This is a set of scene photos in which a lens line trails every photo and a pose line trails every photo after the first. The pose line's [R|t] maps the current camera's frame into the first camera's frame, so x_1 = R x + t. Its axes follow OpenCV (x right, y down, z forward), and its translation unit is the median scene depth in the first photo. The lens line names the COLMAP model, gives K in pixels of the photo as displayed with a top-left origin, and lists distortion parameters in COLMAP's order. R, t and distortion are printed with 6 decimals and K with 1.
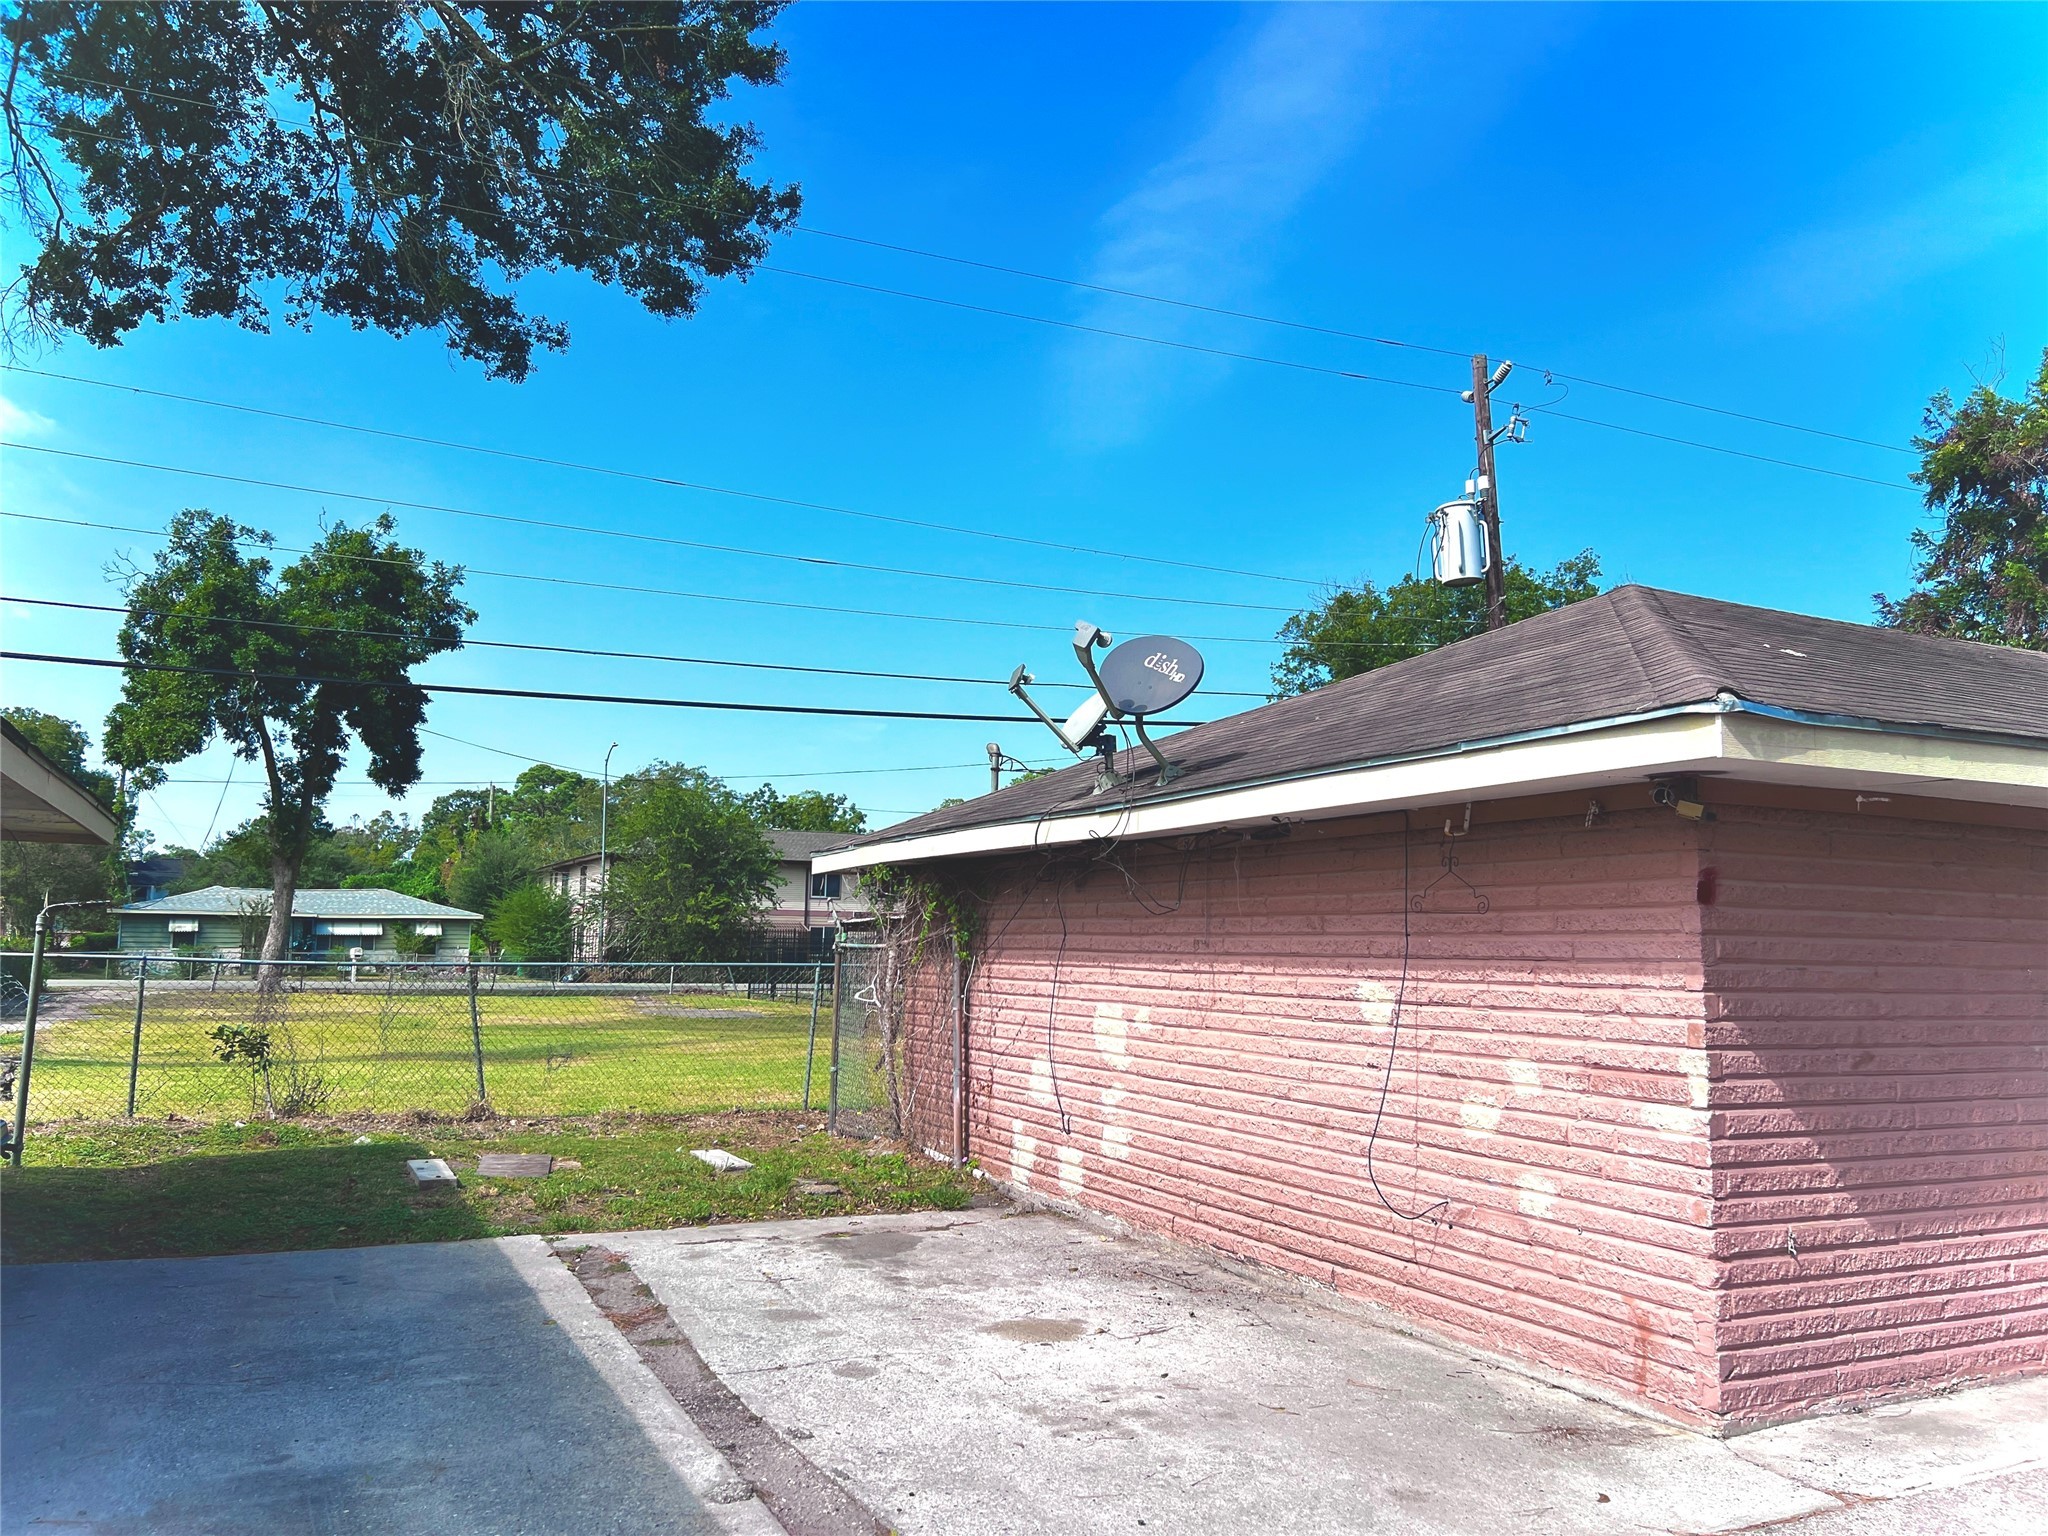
lens RADIAL K [[1547.1, 0, 1052.5], [0, 1547.1, 798.1], [0, 0, 1]] dist [0.050264, -0.033580]
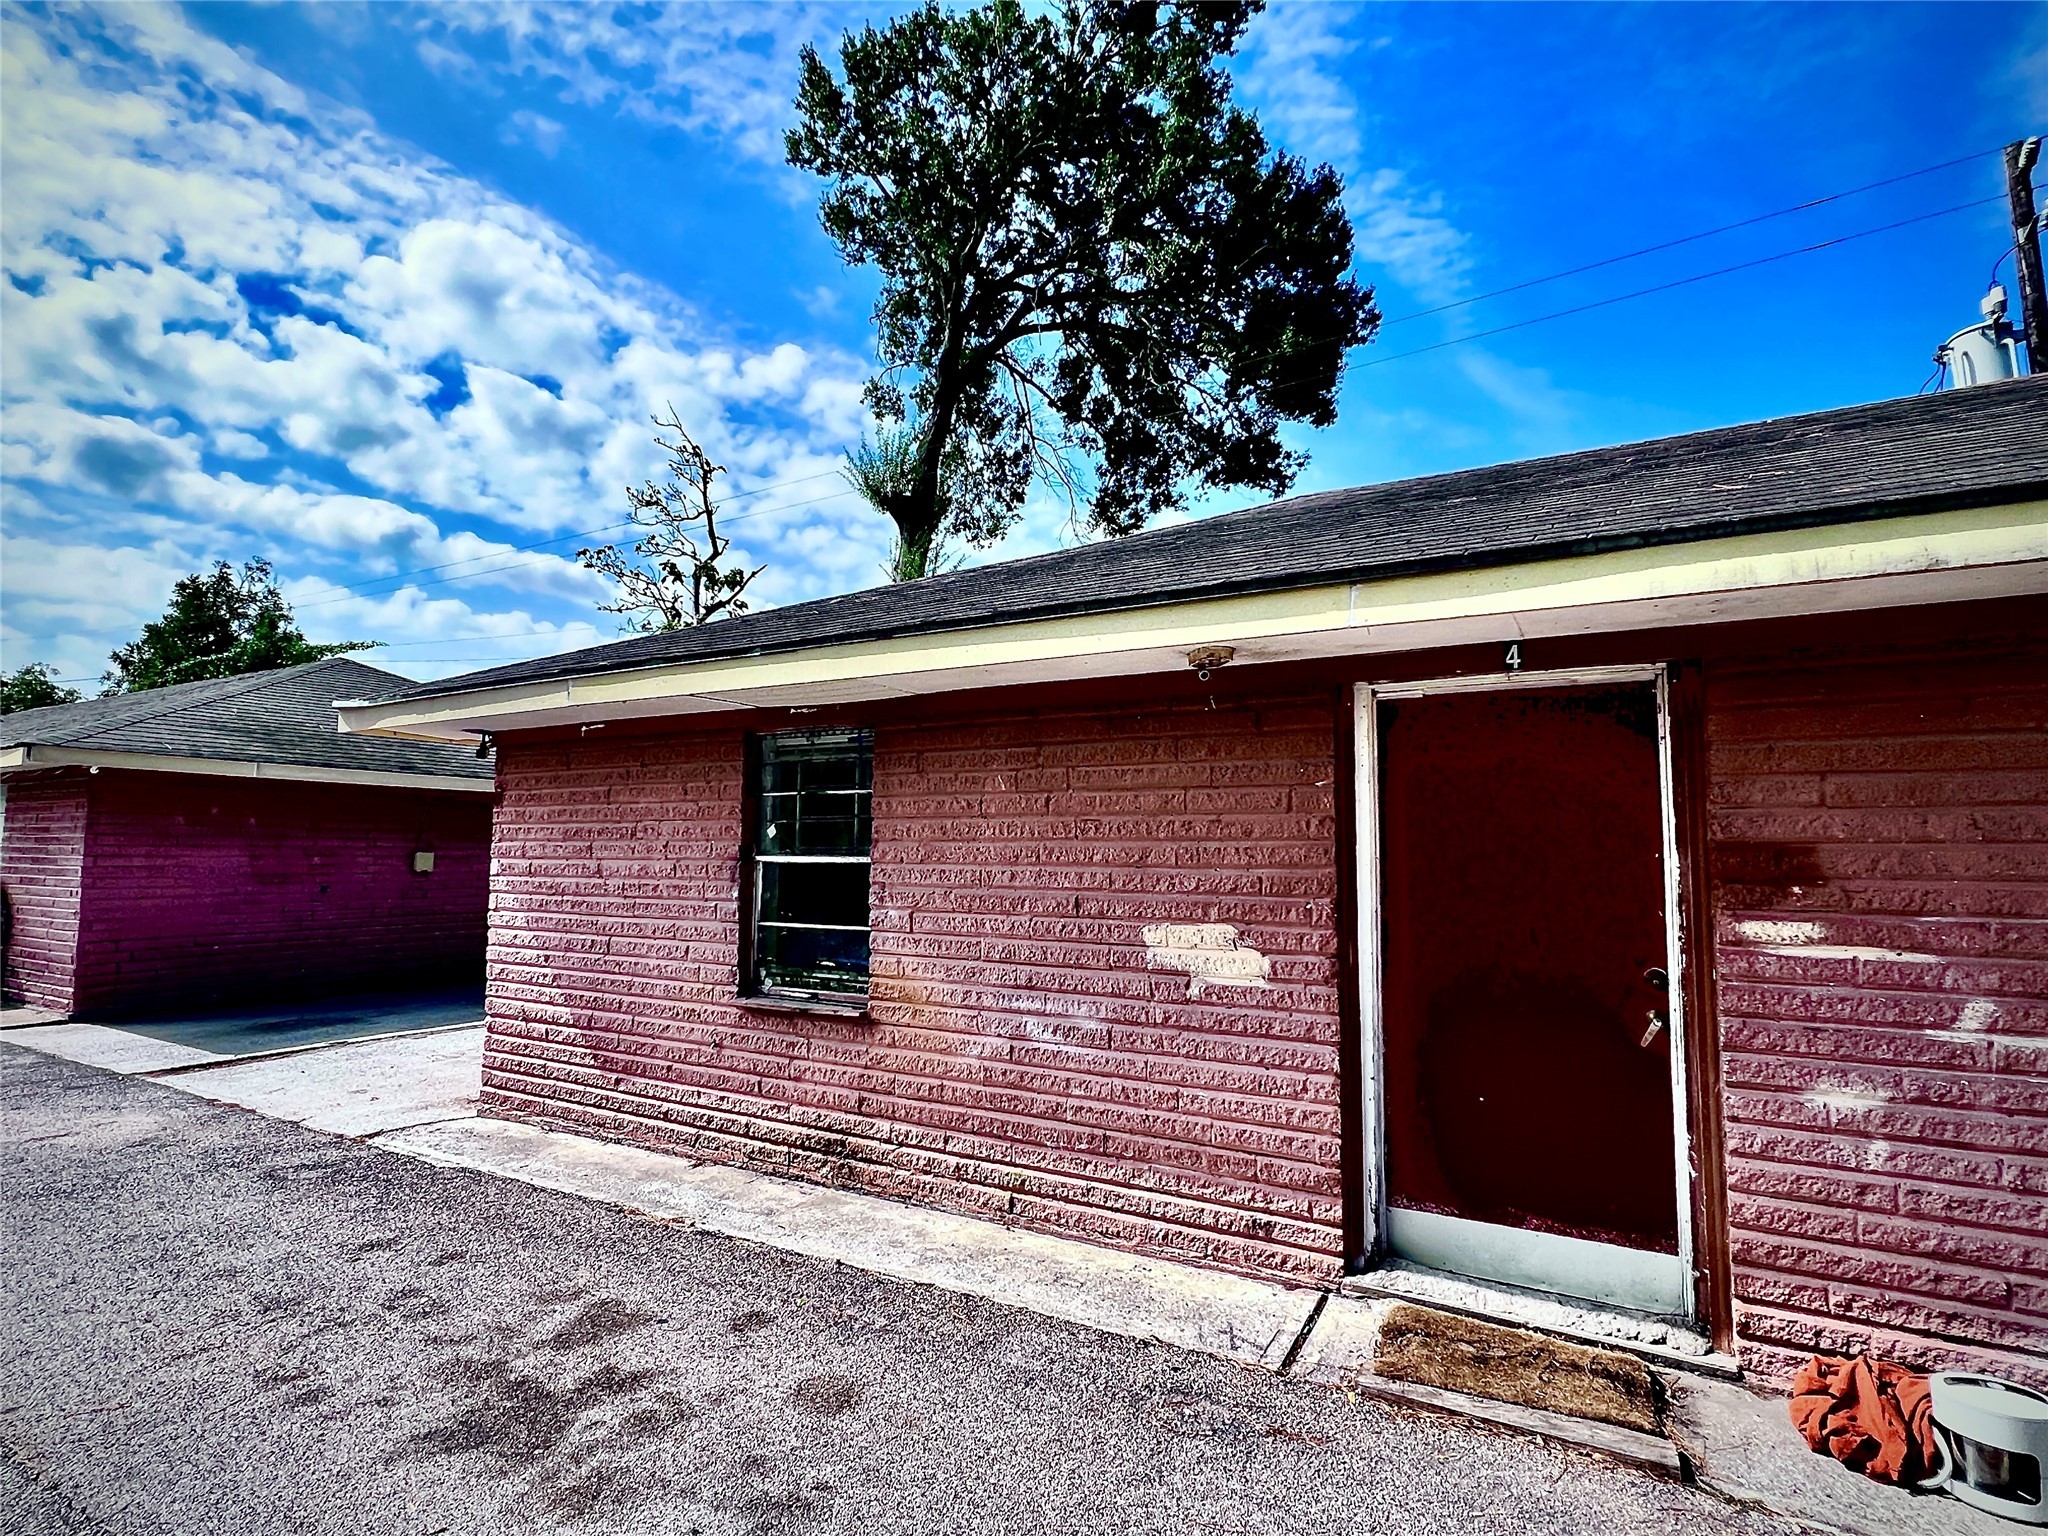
lens RADIAL K [[1030.5, 0, 1026.3], [0, 1030.5, 764.7], [0, 0, 1]] dist [-0.002045, 0.001607]
pose [[0.542623, -0.081439, -0.836019, 0.377573], [0.087811, 0.995335, -0.039964, 0.026824], [0.835374, -0.051726, 0.547243, 0.197730]]
